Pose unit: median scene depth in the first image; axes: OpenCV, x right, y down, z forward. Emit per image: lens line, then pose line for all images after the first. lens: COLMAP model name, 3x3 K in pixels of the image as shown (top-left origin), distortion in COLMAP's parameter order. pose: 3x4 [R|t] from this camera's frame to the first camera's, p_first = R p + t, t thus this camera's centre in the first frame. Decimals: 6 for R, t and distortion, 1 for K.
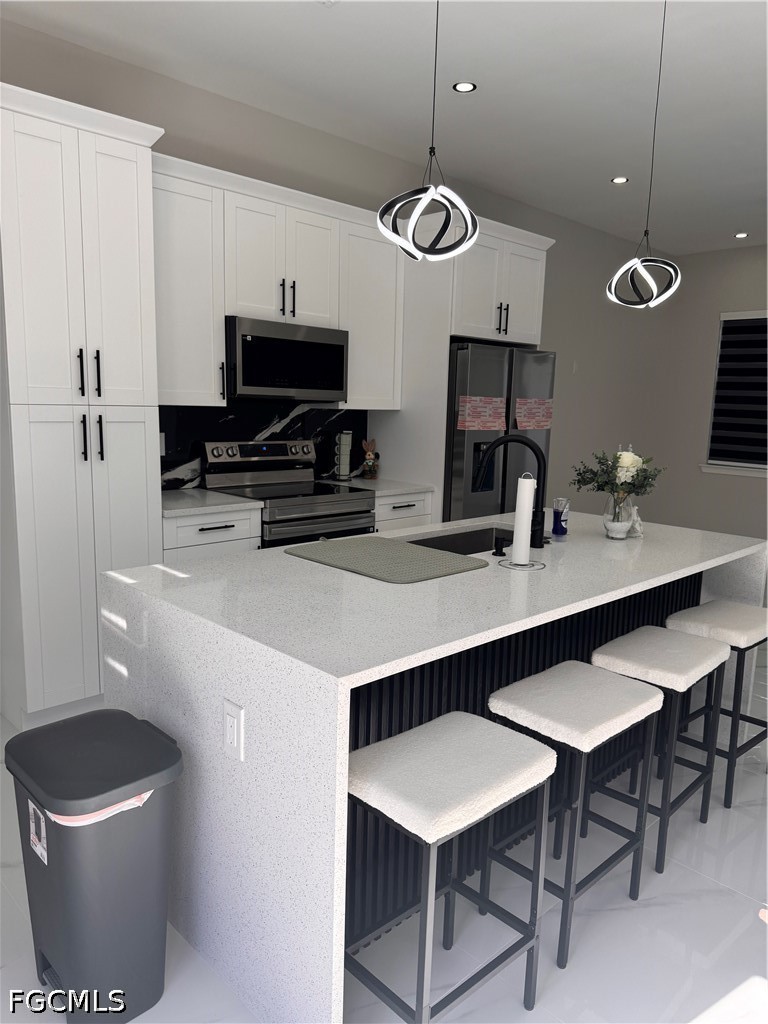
lens RADIAL K [[728.9, 0, 384.0], [0, 728.9, 512.0], [0, 0, 1]] dist [0.054373, -0.002017]
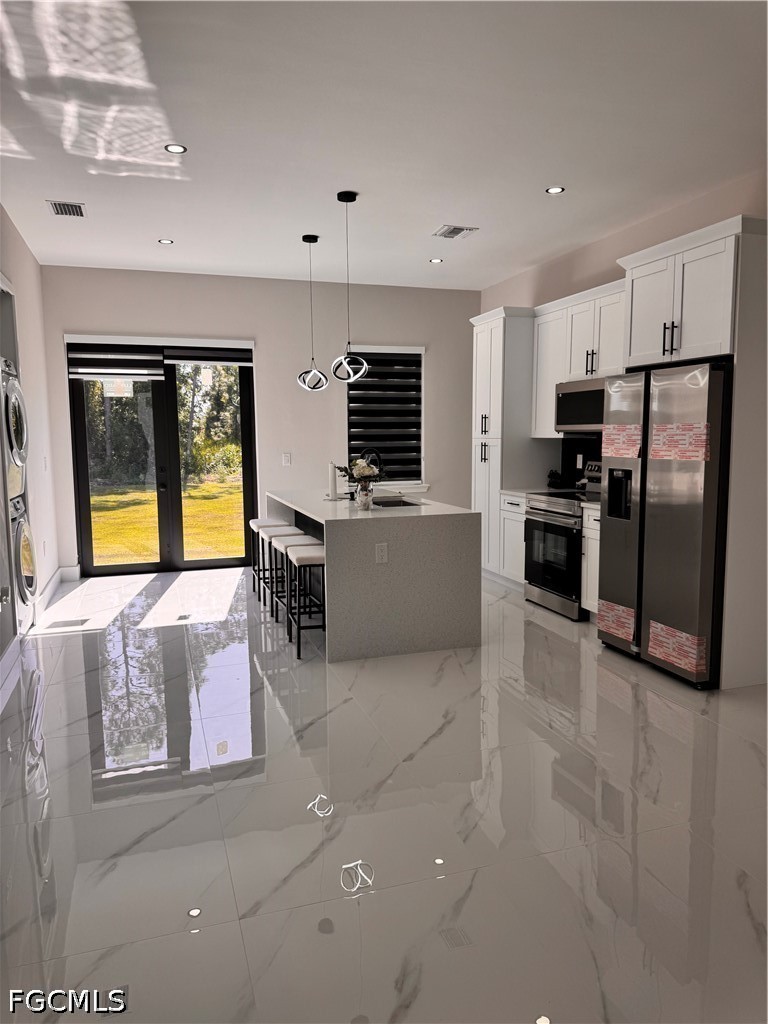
lens RADIAL K [[728.9, 0, 384.0], [0, 728.9, 512.0], [0, 0, 1]] dist [0.054373, -0.002017]
pose [[-0.429777, 0.070441, -0.900183, 1.218623], [-0.146493, 0.978304, 0.146495, -0.140124], [0.890972, 0.194831, -0.410134, 1.152251]]
